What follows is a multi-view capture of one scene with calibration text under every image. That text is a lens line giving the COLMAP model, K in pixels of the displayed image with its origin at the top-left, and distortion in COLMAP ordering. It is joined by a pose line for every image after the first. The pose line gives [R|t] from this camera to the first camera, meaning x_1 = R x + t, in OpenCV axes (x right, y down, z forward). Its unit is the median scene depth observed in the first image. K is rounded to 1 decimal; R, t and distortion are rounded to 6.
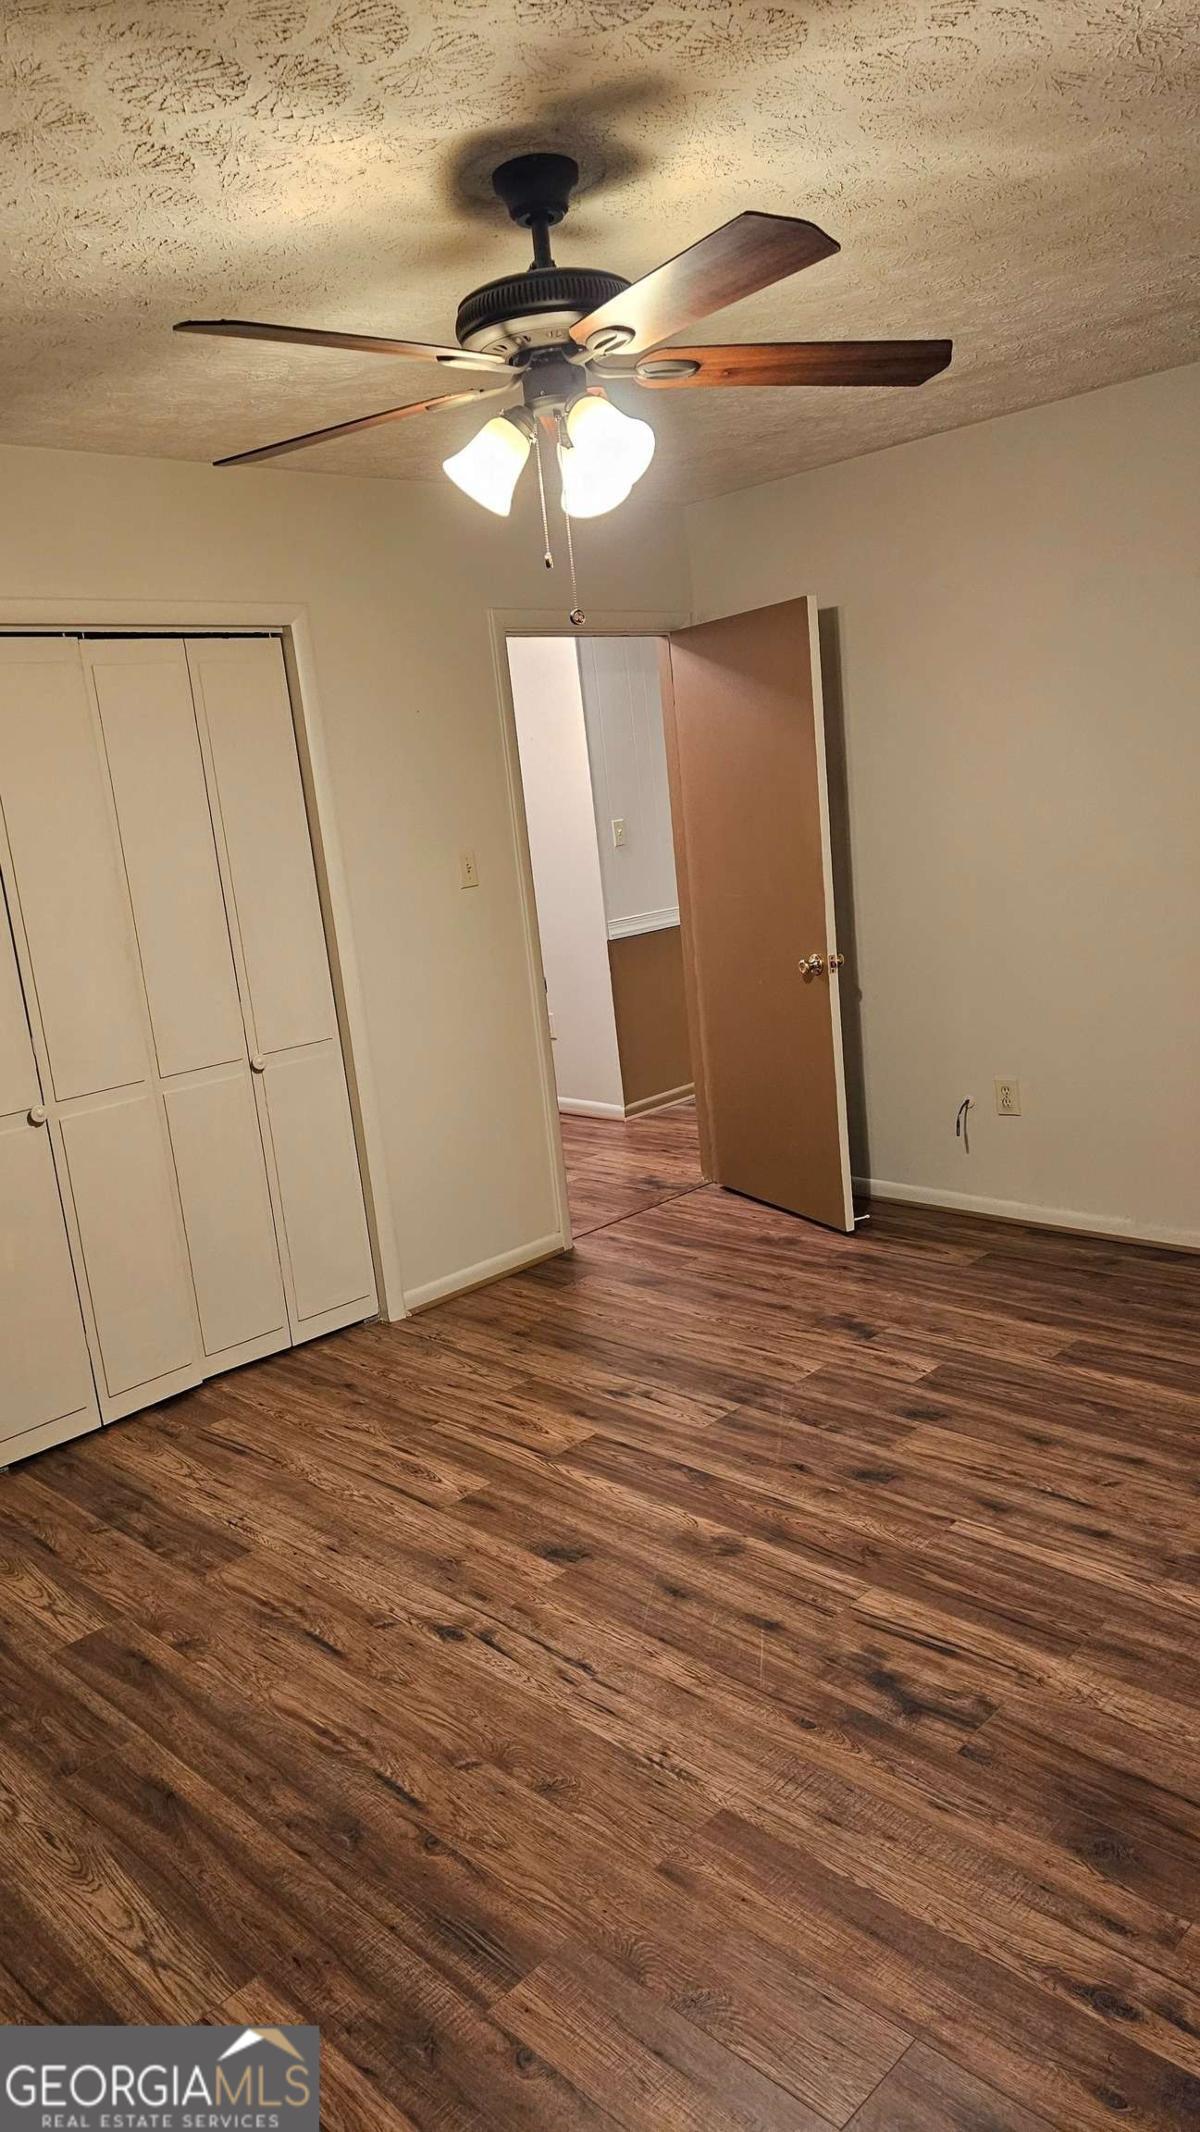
lens RADIAL K [[1427.2, 0, 592.3], [0, 1427.2, 1064.0], [0, 0, 1]] dist [0.089222, -0.090999]
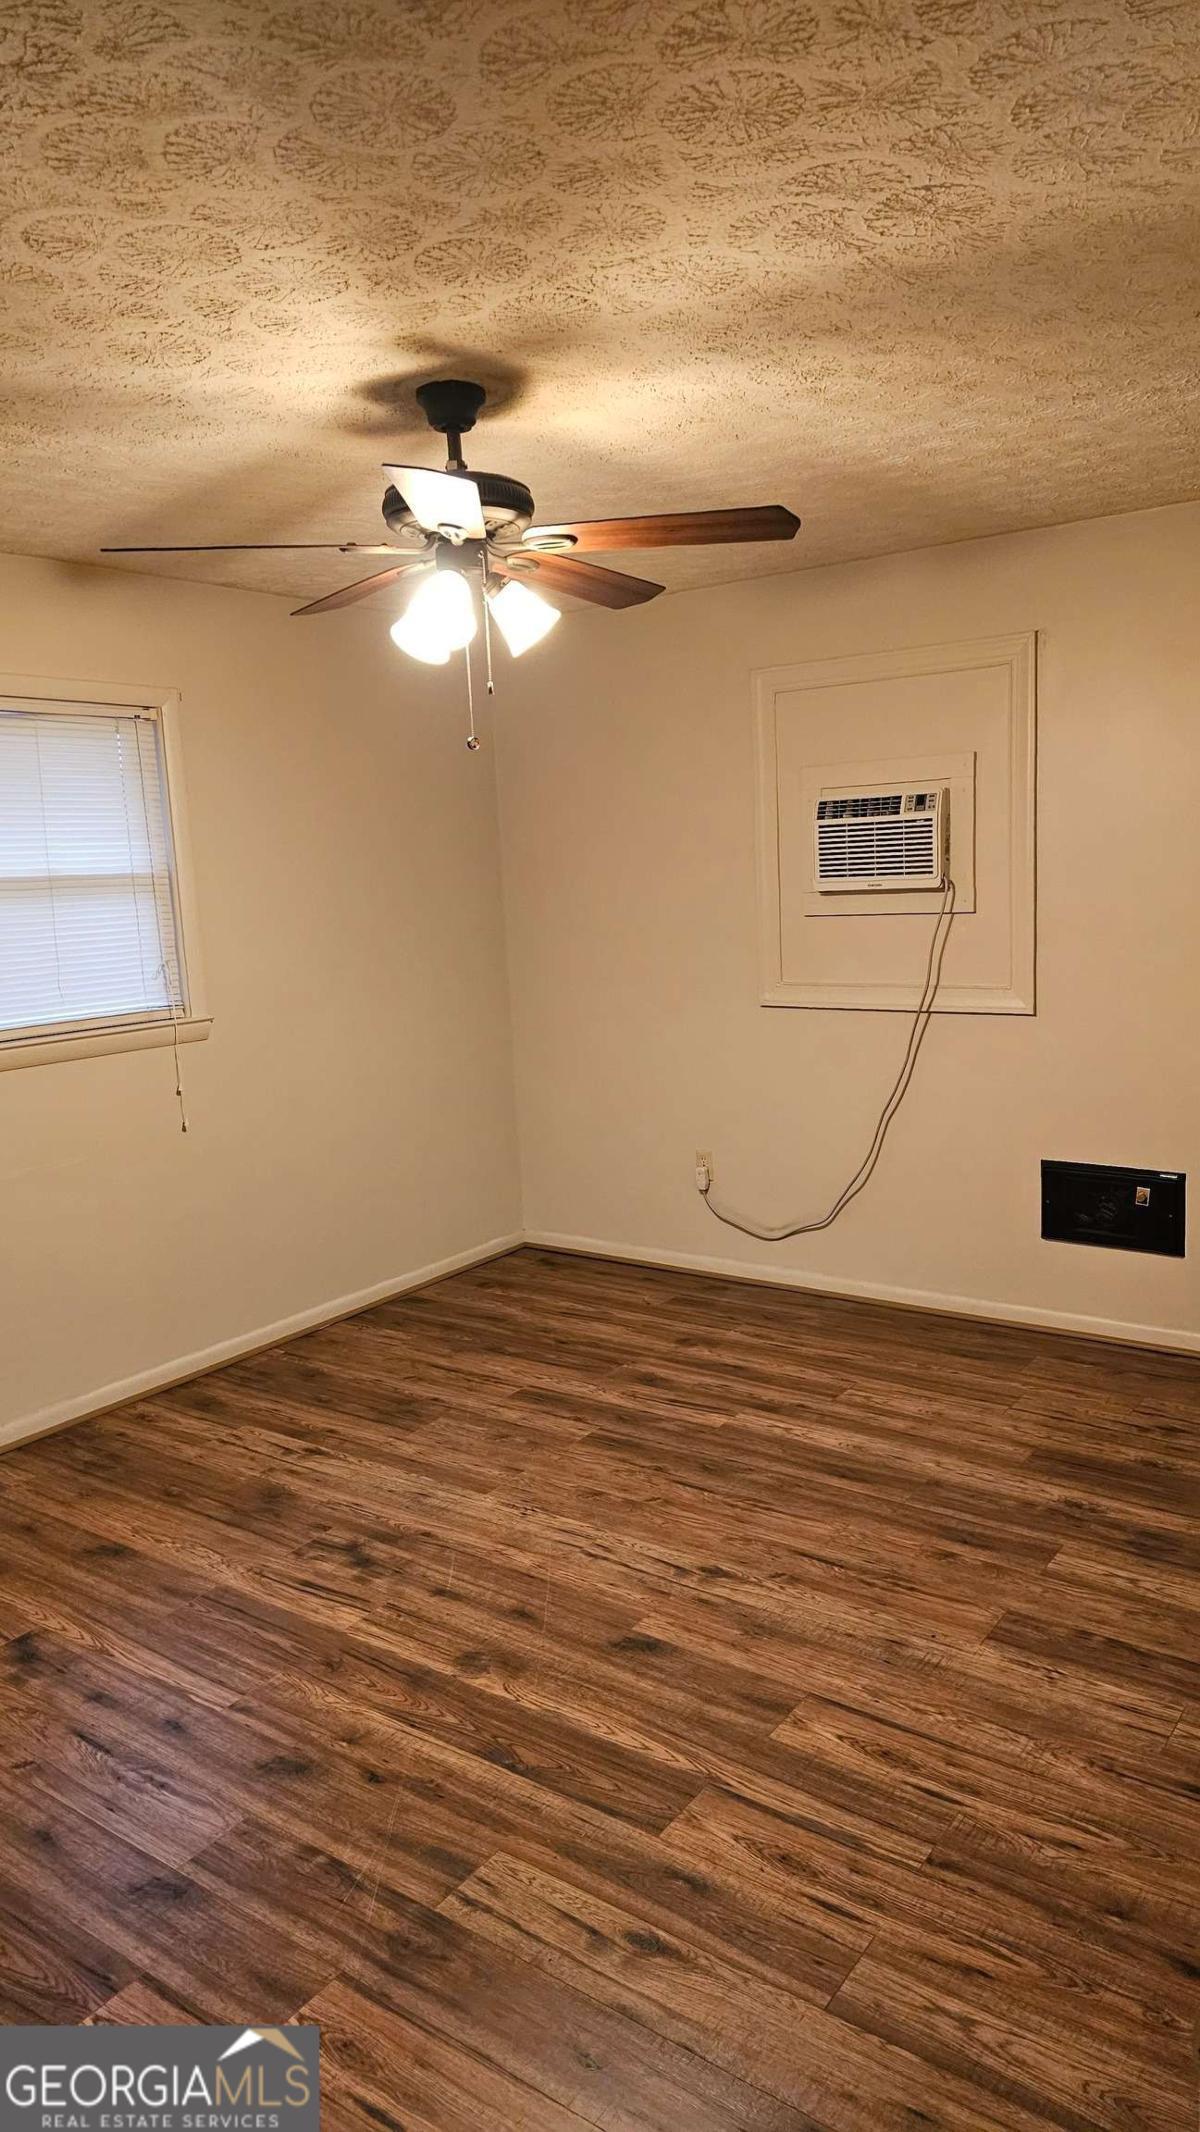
lens RADIAL K [[1427.2, 0, 592.3], [0, 1427.2, 1064.0], [0, 0, 1]] dist [0.089222, -0.090999]
pose [[-0.979091, 0.166059, -0.117492, 0.062531], [0.116203, 0.930643, 0.346987, -0.376157], [0.166964, 0.326079, -0.930481, 1.802961]]
